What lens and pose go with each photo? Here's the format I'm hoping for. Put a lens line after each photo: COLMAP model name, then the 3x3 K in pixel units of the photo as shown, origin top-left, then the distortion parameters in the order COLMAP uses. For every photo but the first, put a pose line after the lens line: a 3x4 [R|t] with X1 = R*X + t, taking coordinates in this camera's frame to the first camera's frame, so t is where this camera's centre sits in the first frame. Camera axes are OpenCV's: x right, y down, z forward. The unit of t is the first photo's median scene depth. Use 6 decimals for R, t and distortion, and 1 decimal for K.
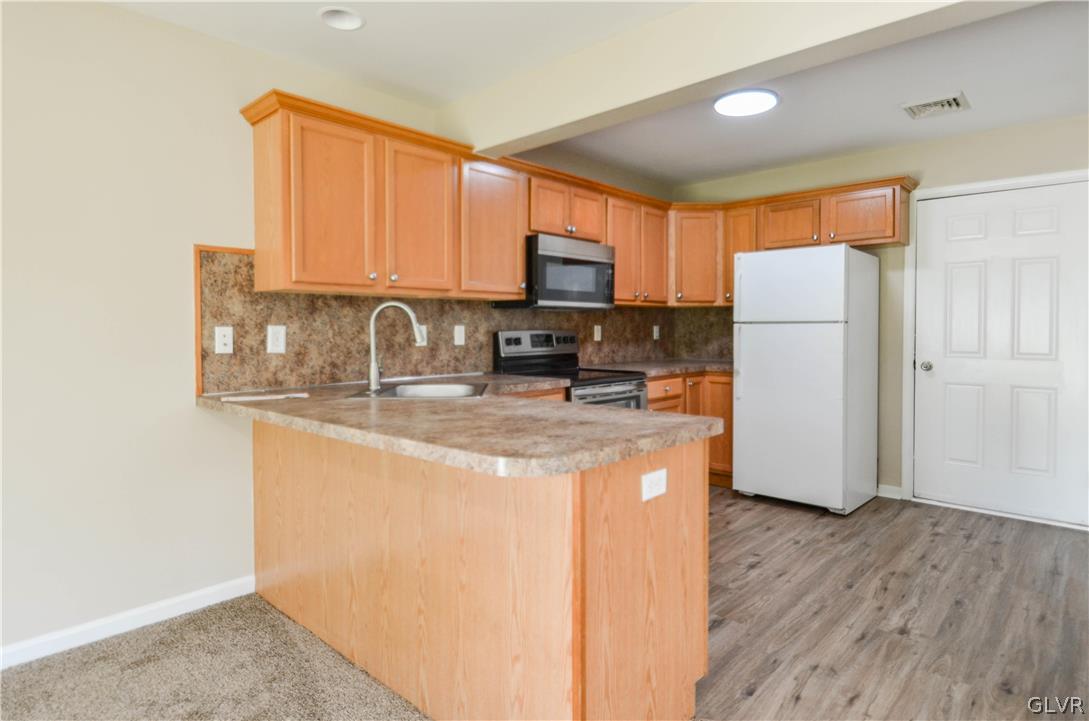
lens RADIAL K [[608.1, 0, 540.6], [0, 608.1, 342.1], [0, 0, 1]] dist [0.022865, 0.000071]
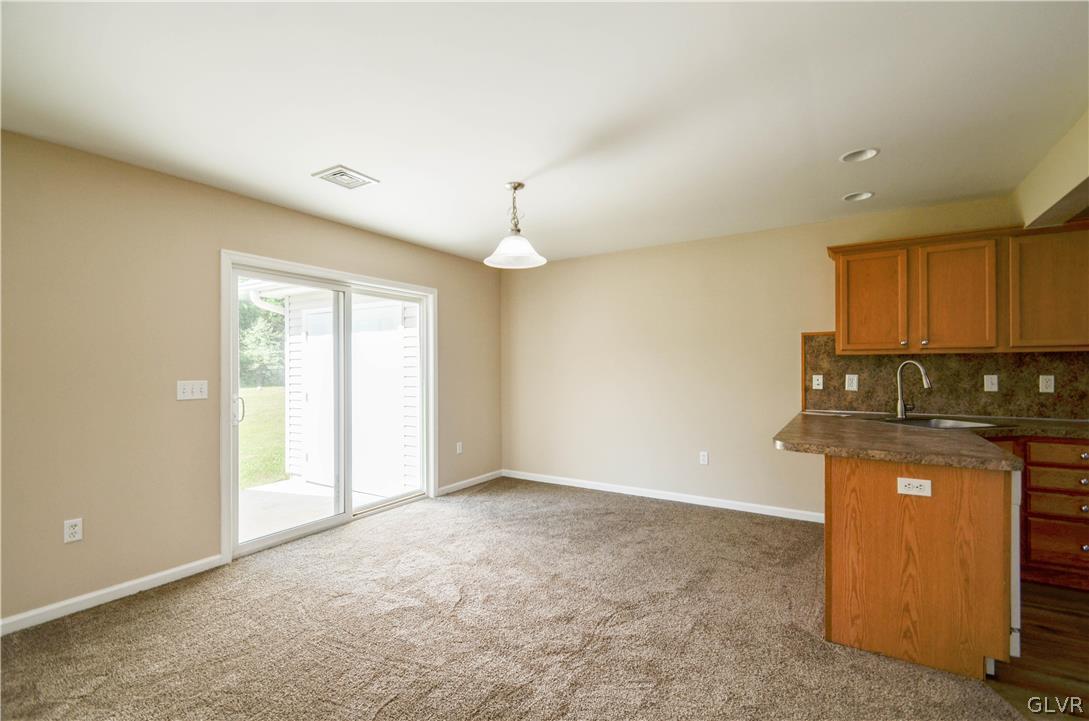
lens RADIAL K [[480.7, 0, 539.4], [0, 480.7, 363.2], [0, 0, 1]] dist [0.004605, -0.006665]
pose [[0.173570, -0.007192, -0.984795, 0.664467], [-0.021378, 0.999710, -0.011069, -0.022978], [0.984589, 0.022974, 0.173366, -0.076973]]
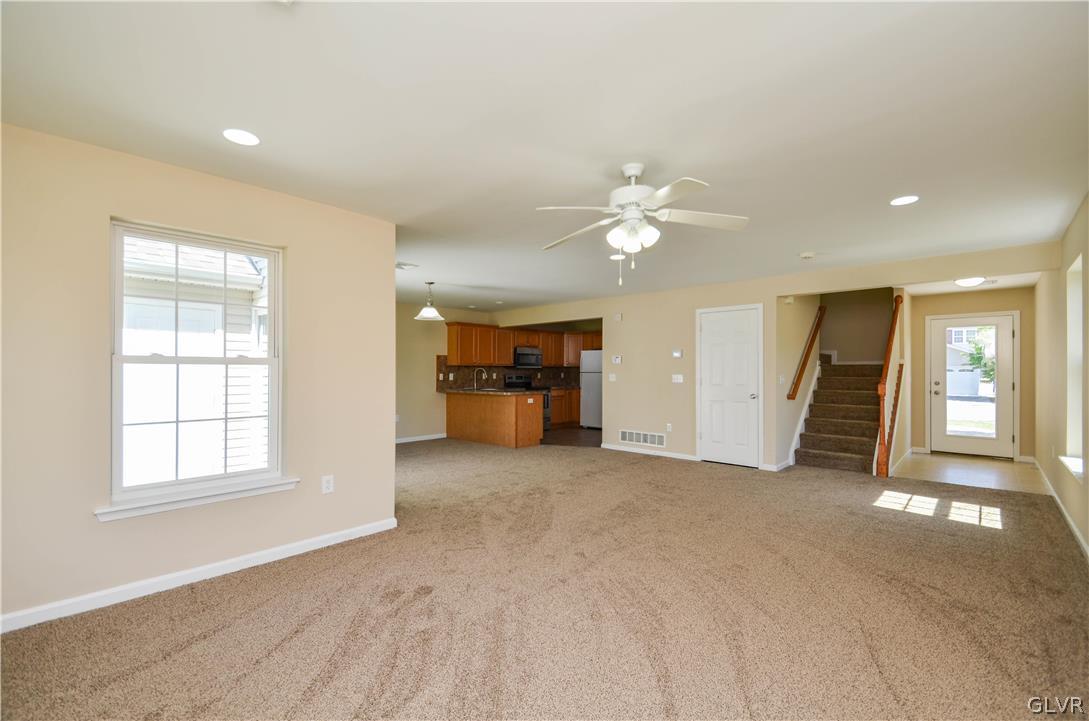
lens RADIAL K [[480.7, 0, 549.1], [0, 480.7, 367.2], [0, 0, 1]] dist [0.004605, -0.006665]
pose [[0.999971, 0.002838, 0.007044, 0.183743], [-0.002596, 0.999412, -0.034201, 0.036008], [-0.007137, 0.034181, 0.999390, -2.033121]]
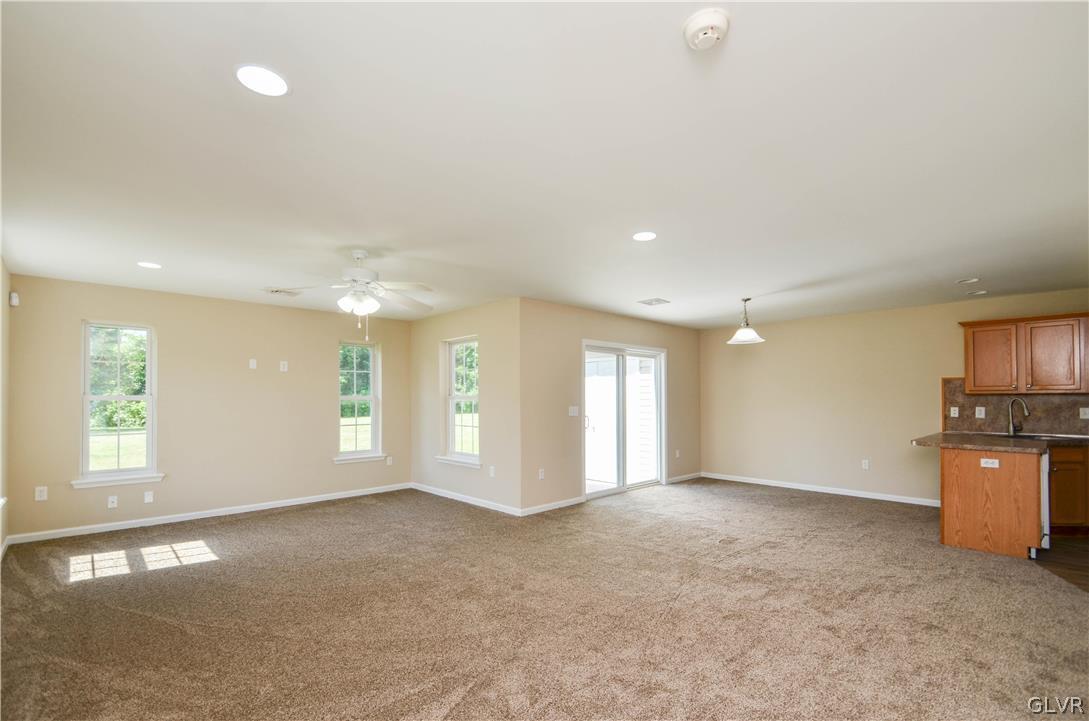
lens RADIAL K [[480.7, 0, 536.8], [0, 480.7, 386.3], [0, 0, 1]] dist [0.004605, -0.006665]
pose [[-0.084016, -0.021408, -0.996234, 1.516563], [-0.025895, 0.999478, -0.019294, -0.024118], [0.996128, 0.024177, -0.084526, -0.577879]]
